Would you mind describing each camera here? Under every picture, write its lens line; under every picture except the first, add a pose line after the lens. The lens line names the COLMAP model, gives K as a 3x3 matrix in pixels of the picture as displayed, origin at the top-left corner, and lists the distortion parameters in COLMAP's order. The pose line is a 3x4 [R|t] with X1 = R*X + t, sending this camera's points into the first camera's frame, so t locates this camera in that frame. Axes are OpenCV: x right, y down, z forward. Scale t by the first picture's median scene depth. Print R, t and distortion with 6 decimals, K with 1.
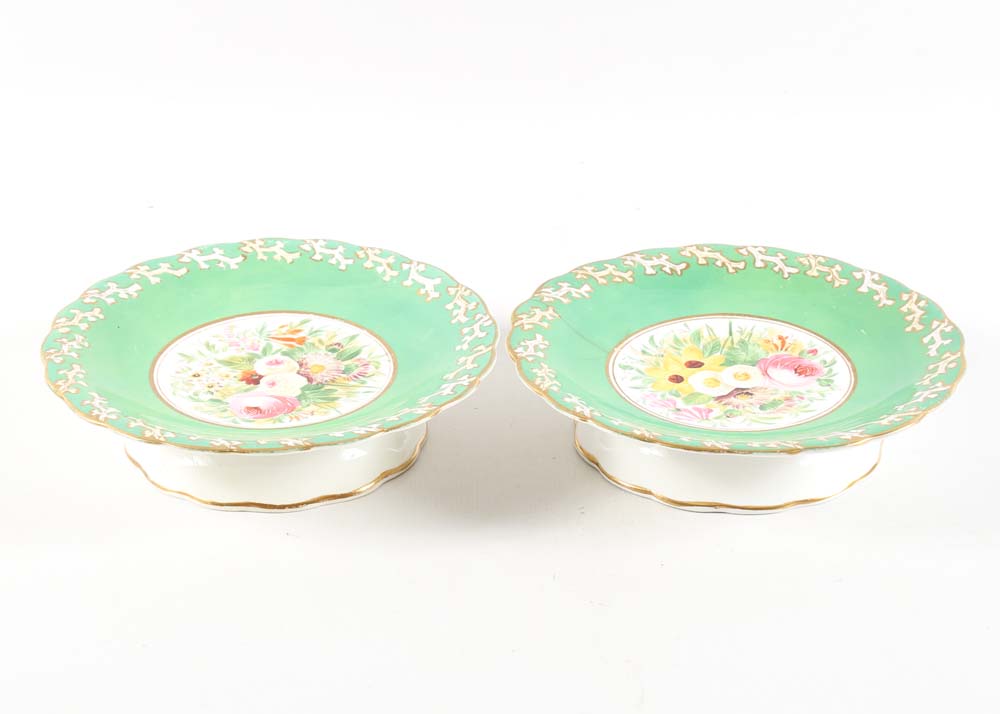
lens RADIAL K [[2159.7, 0, 497.1], [0, 2159.7, 357.5], [0, 0, 1]] dist [0.120596, 0.000000]
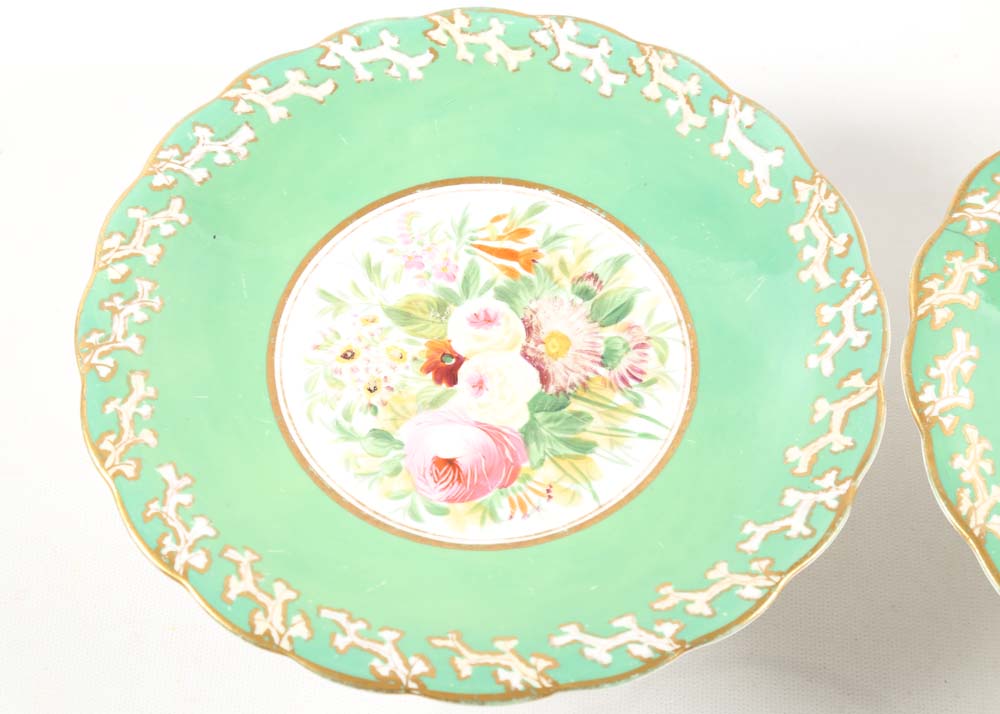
lens RADIAL K [[2111.5, 0, 503.4], [0, 2111.5, 361.8], [0, 0, 1]] dist [0.212226, 0.000000]
pose [[0.996147, 0.077310, -0.041416, -0.072715], [-0.047727, 0.874013, 0.483554, -0.257572], [0.073582, -0.479714, 0.874334, 0.498900]]
